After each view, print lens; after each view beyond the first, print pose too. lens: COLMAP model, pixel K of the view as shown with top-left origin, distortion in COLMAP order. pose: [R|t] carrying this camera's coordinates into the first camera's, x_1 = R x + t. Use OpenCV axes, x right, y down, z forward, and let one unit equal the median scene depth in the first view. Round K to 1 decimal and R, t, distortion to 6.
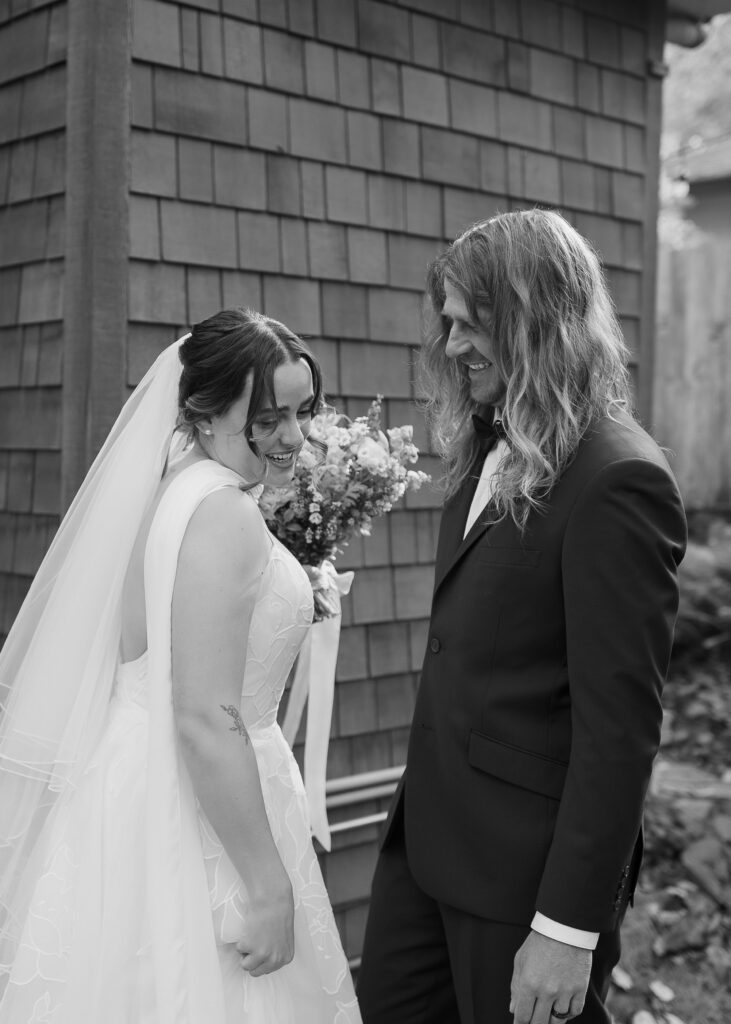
lens RADIAL K [[1406.8, 0, 282.2], [0, 1406.8, 549.6], [0, 0, 1]] dist [0.002699, -0.043309]
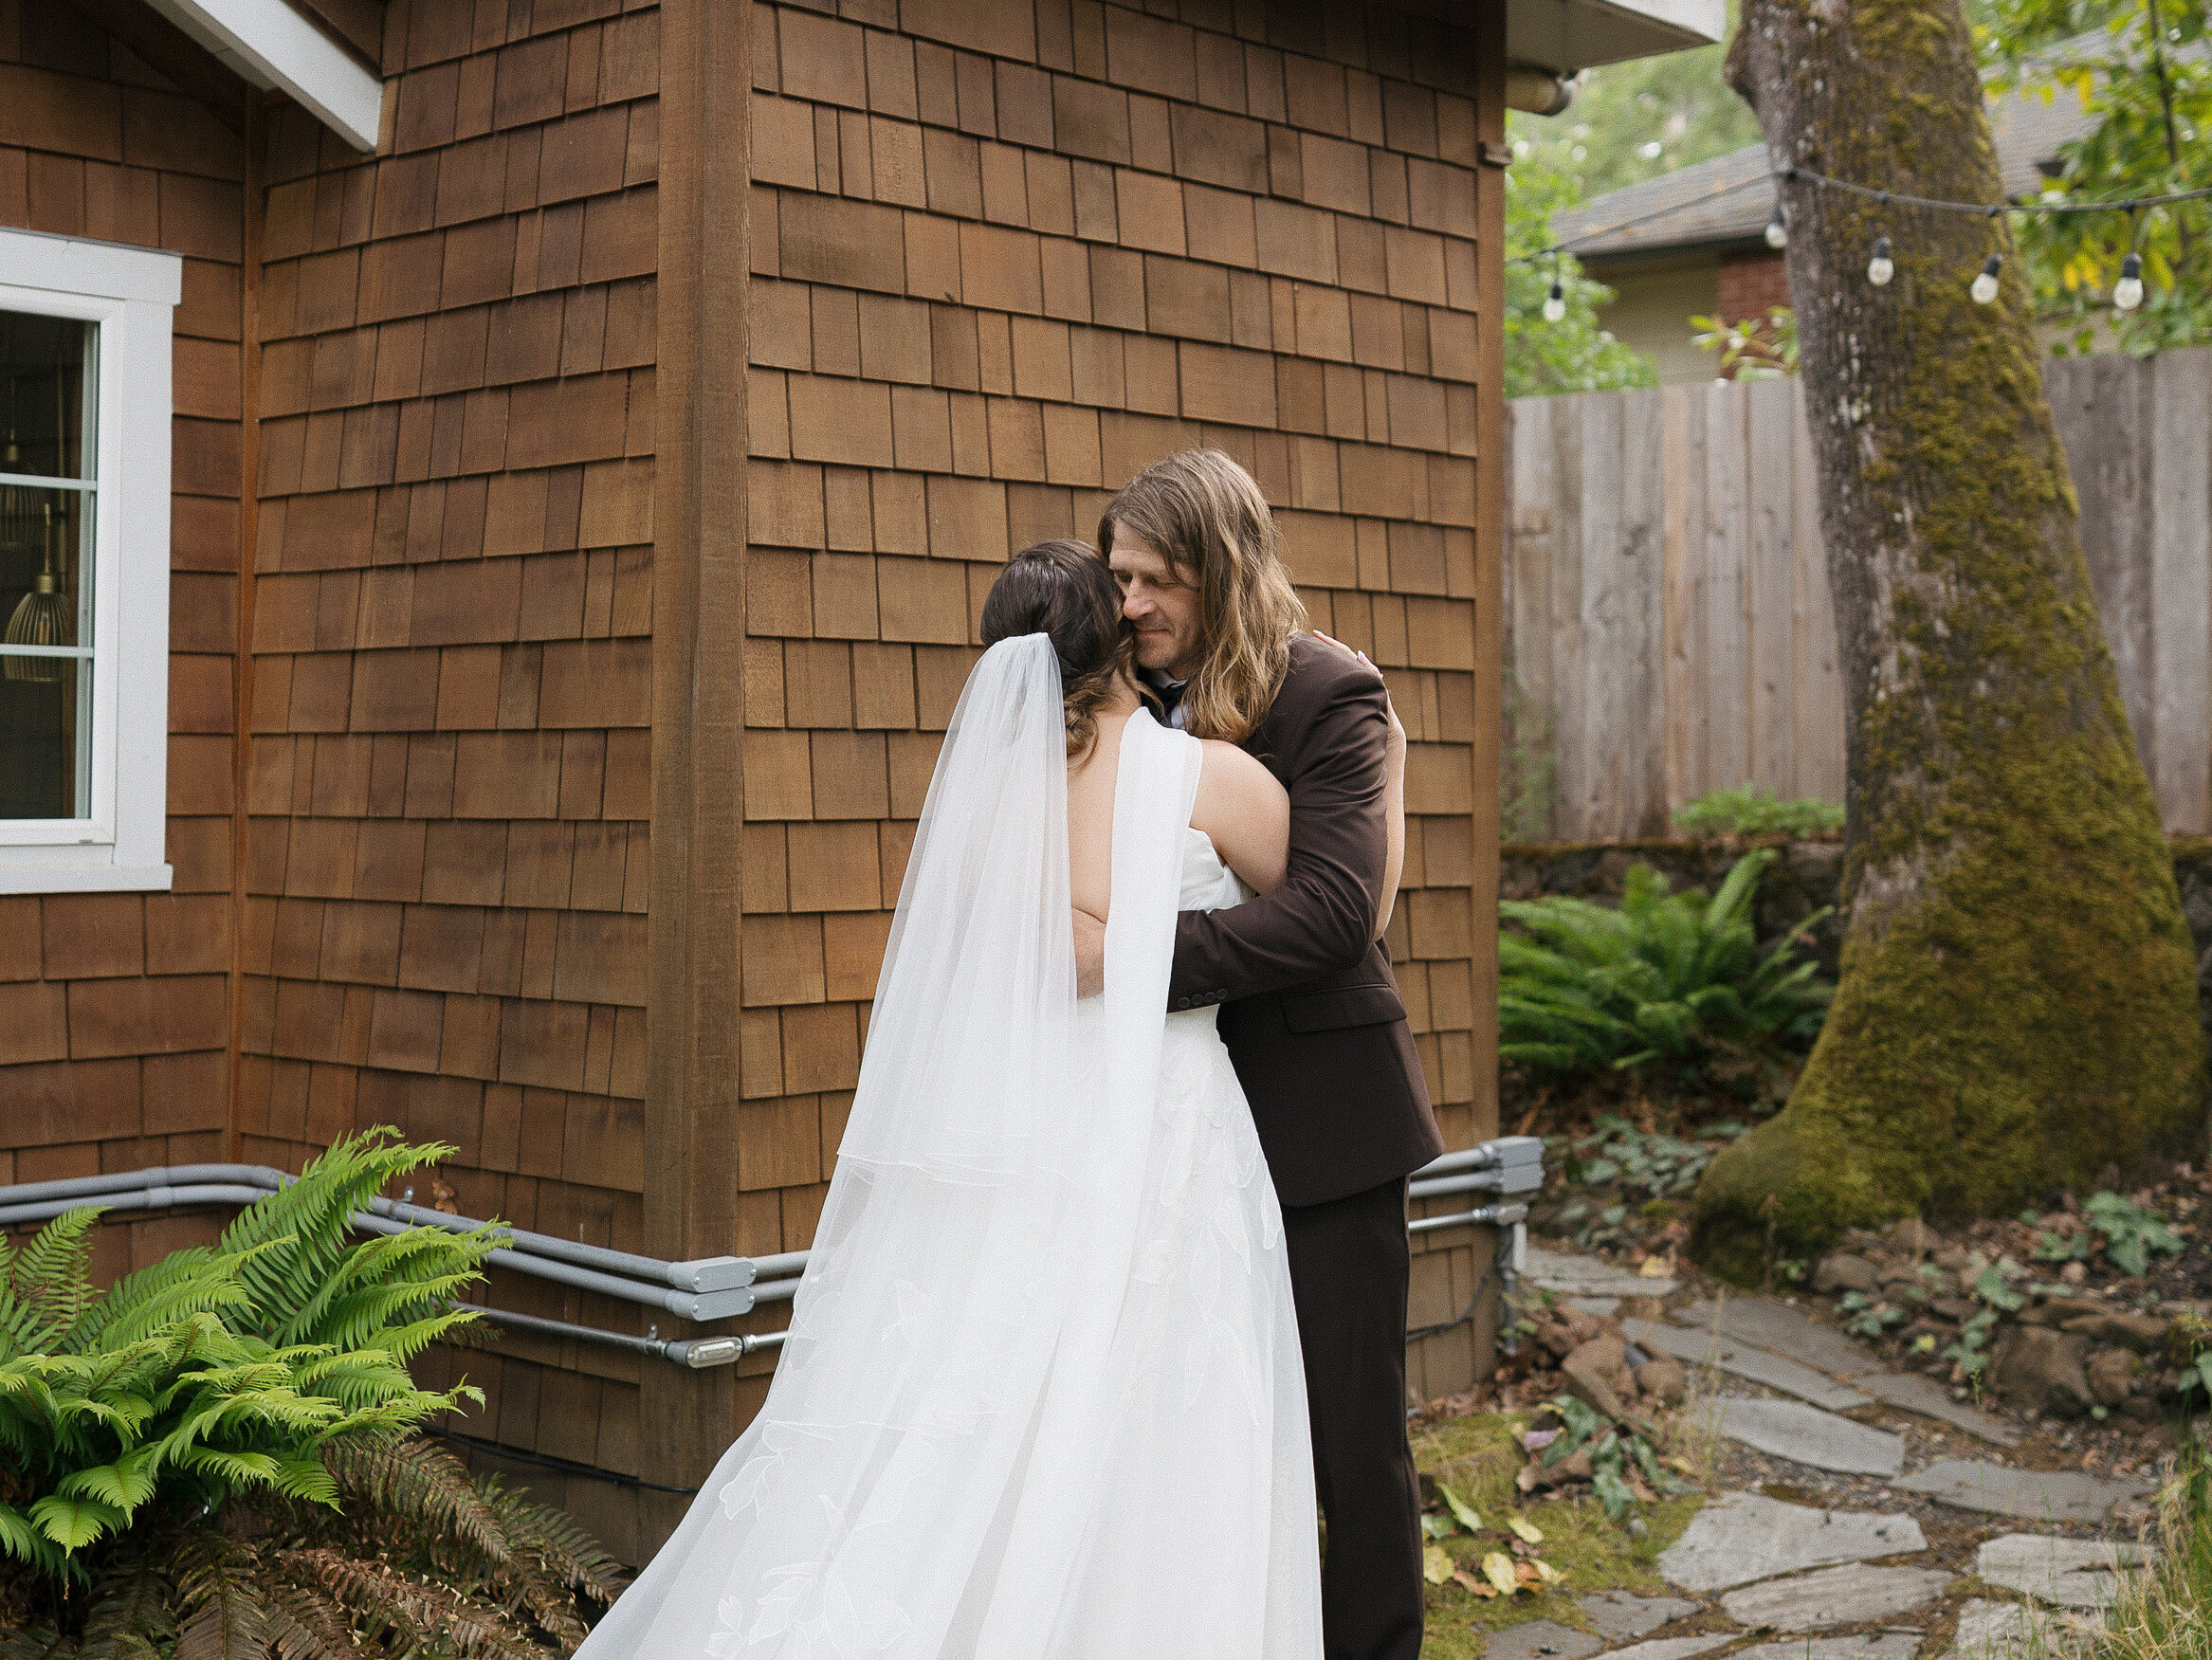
lens RADIAL K [[3128.9, 0, 1106.0], [0, 3128.9, 830.0], [0, 0, 1]] dist [-0.004254, -0.006102]
pose [[0.994569, -0.012173, 0.103362, -0.081438], [0.017919, 0.998334, -0.054845, 0.060658], [-0.102523, 0.056399, 0.993131, -0.493420]]
